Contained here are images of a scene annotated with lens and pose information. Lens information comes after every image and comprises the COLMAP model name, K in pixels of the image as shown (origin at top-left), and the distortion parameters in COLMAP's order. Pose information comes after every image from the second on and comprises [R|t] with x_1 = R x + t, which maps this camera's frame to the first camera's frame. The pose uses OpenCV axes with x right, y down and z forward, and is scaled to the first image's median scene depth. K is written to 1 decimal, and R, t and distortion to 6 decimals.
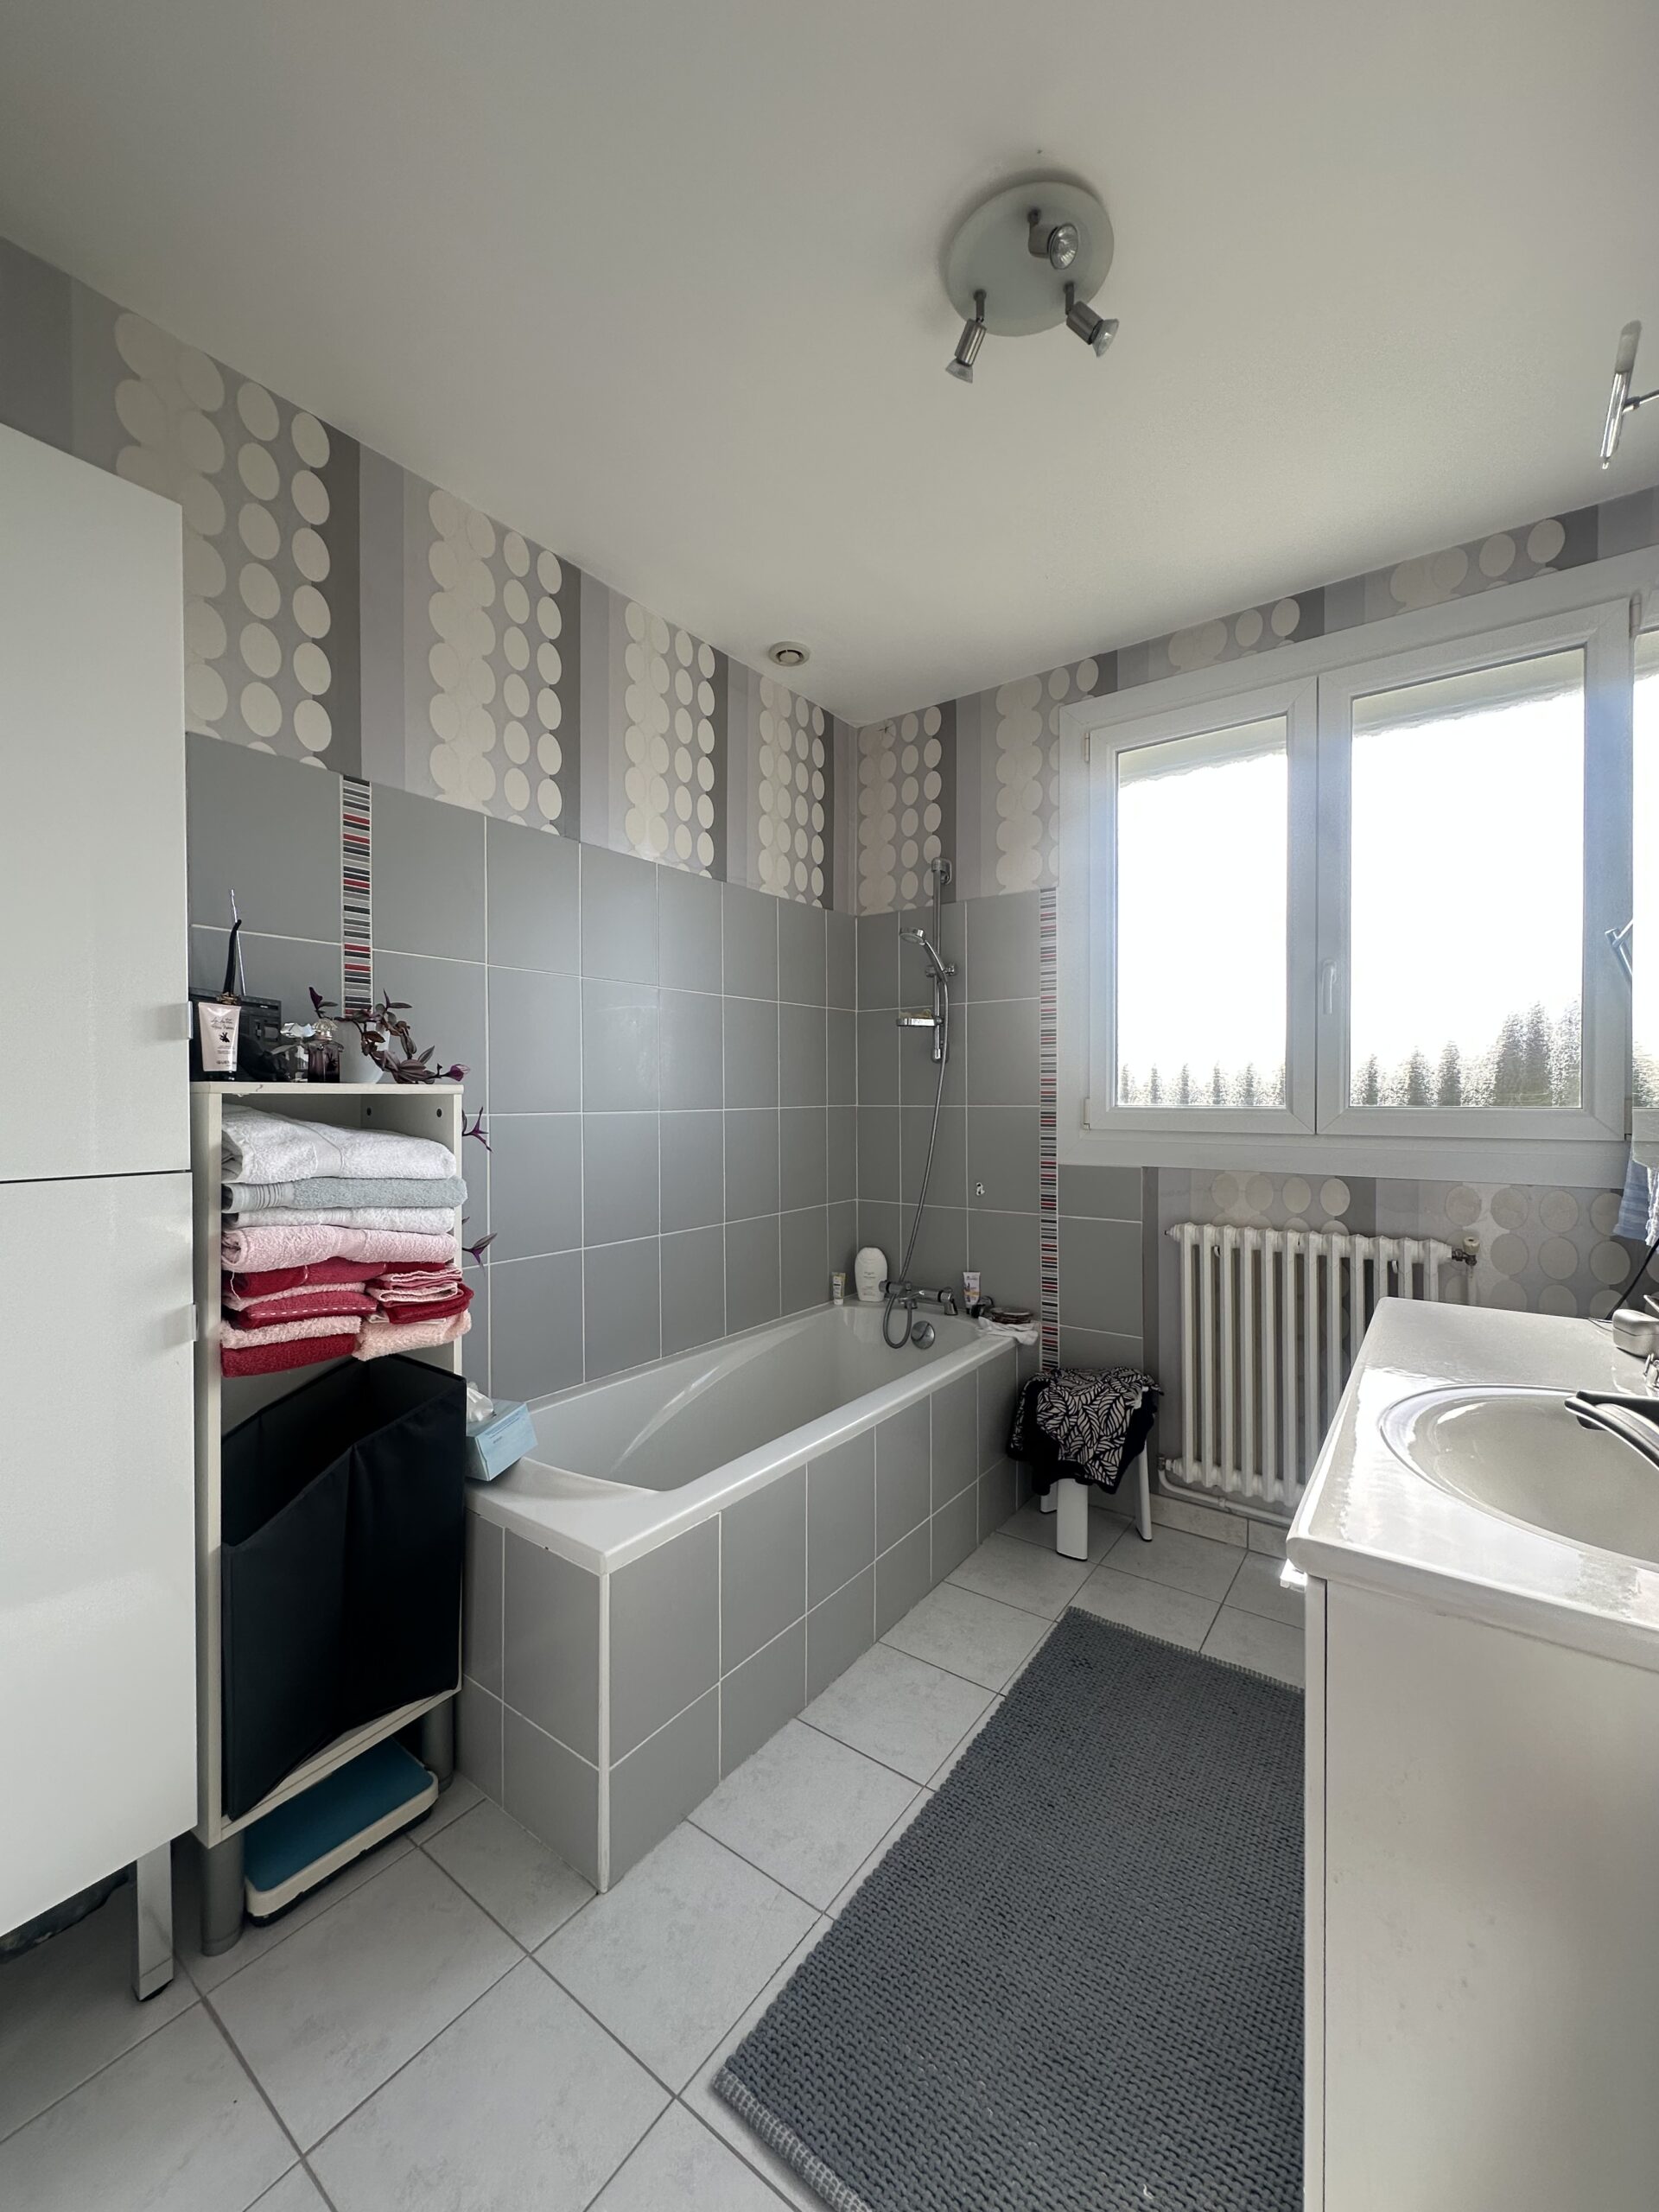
lens RADIAL K [[887.1, 0, 828.4], [0, 887.1, 1101.8], [0, 0, 1]] dist [-0.001412, 0.000258]
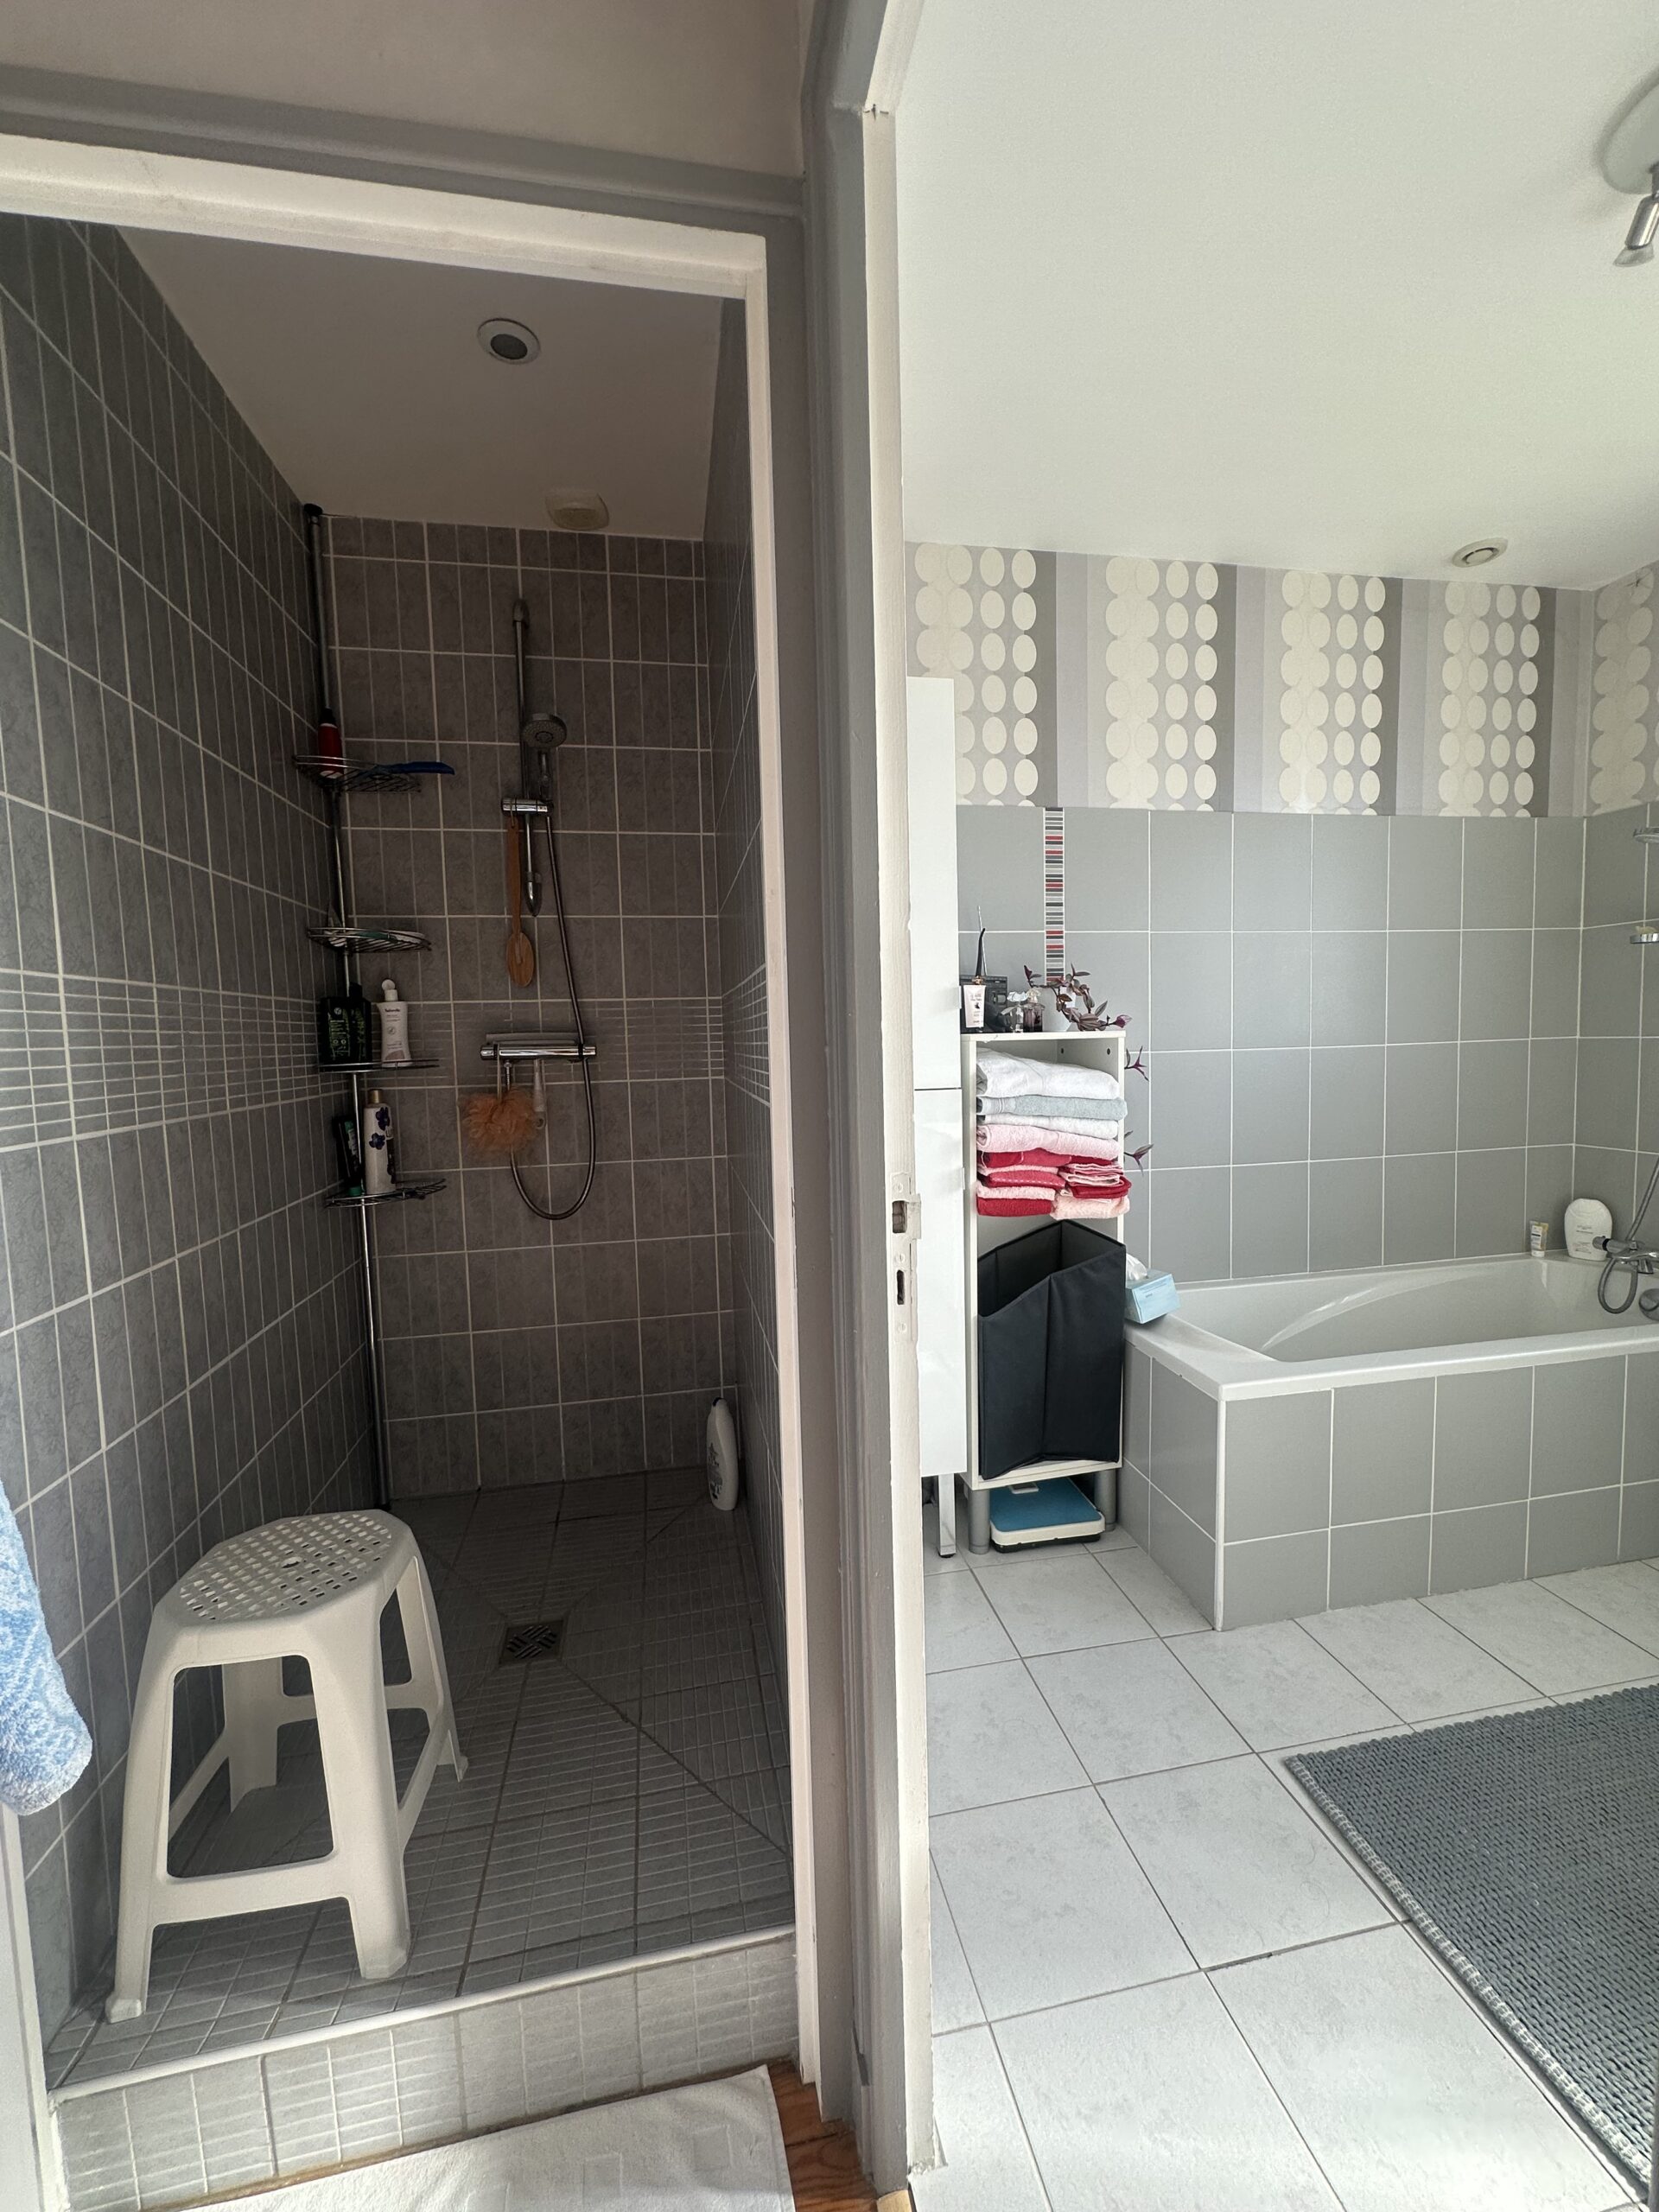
lens RADIAL K [[887.1, 0, 830.5], [0, 887.1, 1110.4], [0, 0, 1]] dist [-0.001412, 0.000258]
pose [[0.734366, 0.037310, -0.677728, 0.165212], [0.019008, 0.996966, 0.075481, -0.007972], [0.678488, -0.068313, 0.731429, -0.277774]]
